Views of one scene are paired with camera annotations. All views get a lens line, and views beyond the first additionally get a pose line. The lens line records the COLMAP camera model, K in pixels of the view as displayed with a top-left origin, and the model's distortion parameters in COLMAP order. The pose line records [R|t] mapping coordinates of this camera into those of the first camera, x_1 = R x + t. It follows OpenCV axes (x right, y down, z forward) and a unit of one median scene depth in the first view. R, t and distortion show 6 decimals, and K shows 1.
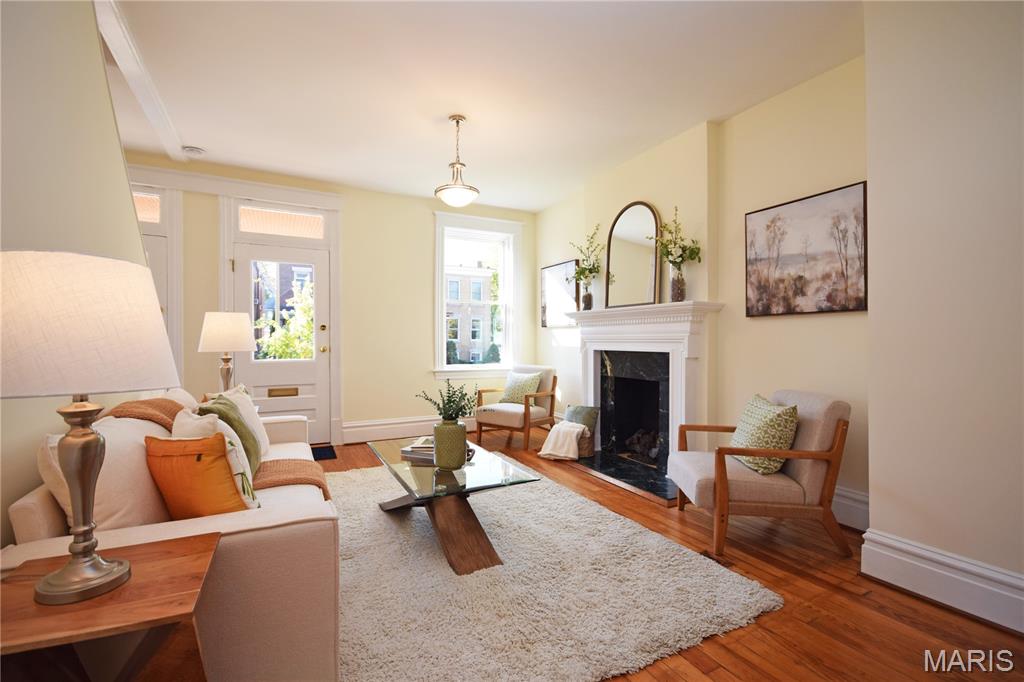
lens RADIAL K [[442.3, 0, 501.2], [0, 442.3, 344.6], [0, 0, 1]] dist [-0.001316, -0.000102]
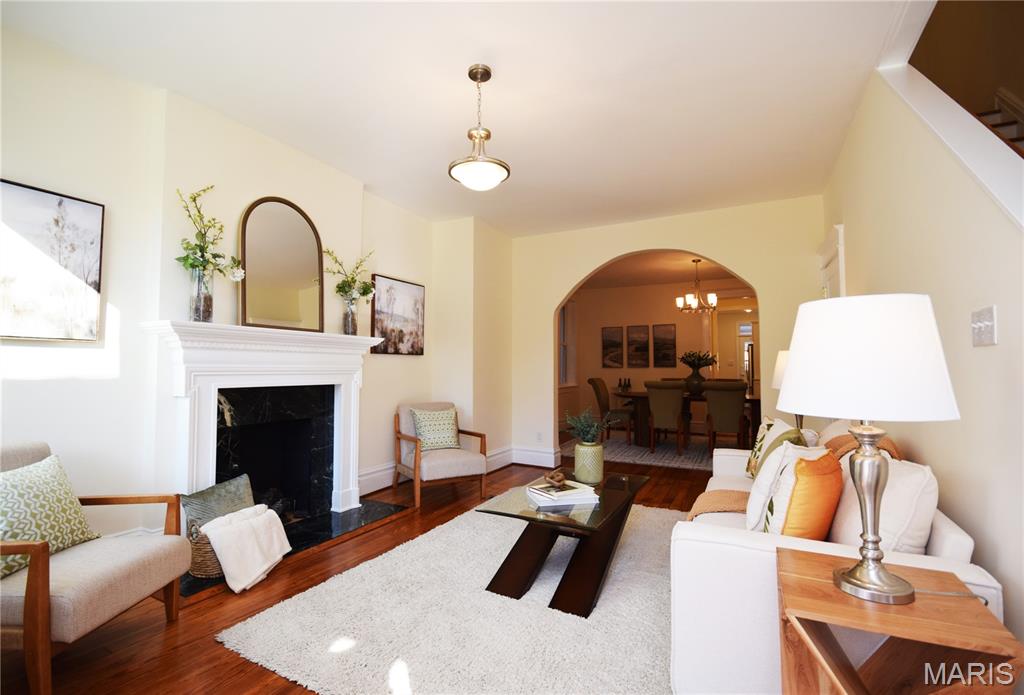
lens RADIAL K [[454.7, 0, 506.7], [0, 454.7, 348.4], [0, 0, 1]] dist [-0.001353, -0.000044]
pose [[-0.565781, 0.030986, 0.823973, -0.832451], [0.000557, 0.999308, -0.037197, -0.030065], [-0.824556, -0.020586, -0.565406, 1.566290]]
